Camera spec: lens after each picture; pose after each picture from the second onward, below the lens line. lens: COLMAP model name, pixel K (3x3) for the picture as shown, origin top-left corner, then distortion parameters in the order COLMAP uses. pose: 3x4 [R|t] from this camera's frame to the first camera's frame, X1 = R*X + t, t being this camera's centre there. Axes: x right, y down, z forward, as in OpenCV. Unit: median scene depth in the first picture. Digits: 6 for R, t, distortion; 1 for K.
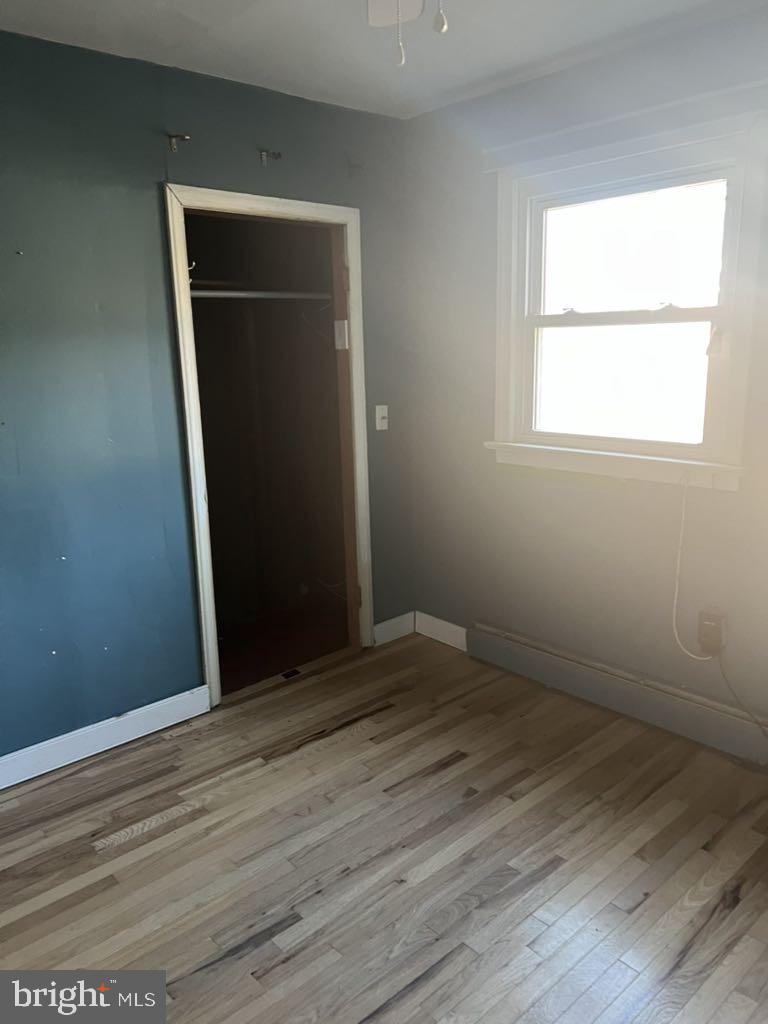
lens RADIAL K [[766.9, 0, 384.6], [0, 766.9, 514.4], [0, 0, 1]] dist [0.060300, -0.054401]
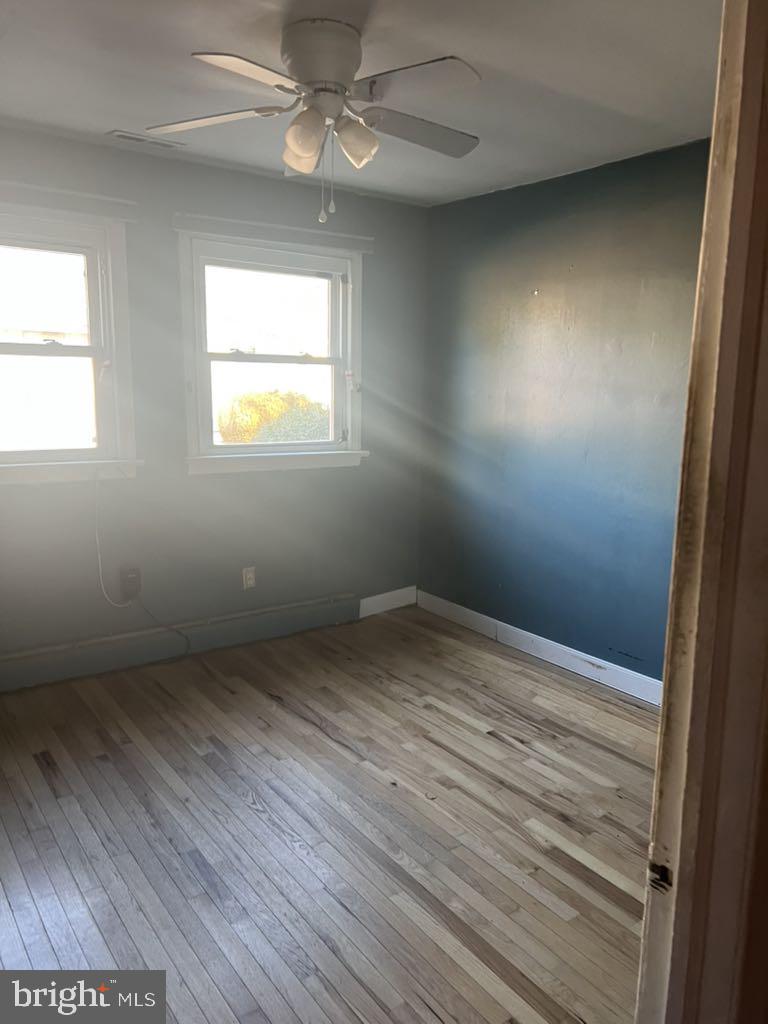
lens RADIAL K [[766.9, 0, 383.4], [0, 766.9, 512.1], [0, 0, 1]] dist [0.060300, -0.054401]
pose [[0.121175, -0.145345, 0.981932, -0.936763], [0.196008, 0.973248, 0.119872, -0.050301], [-0.973087, 0.177941, 0.146422, 0.374507]]
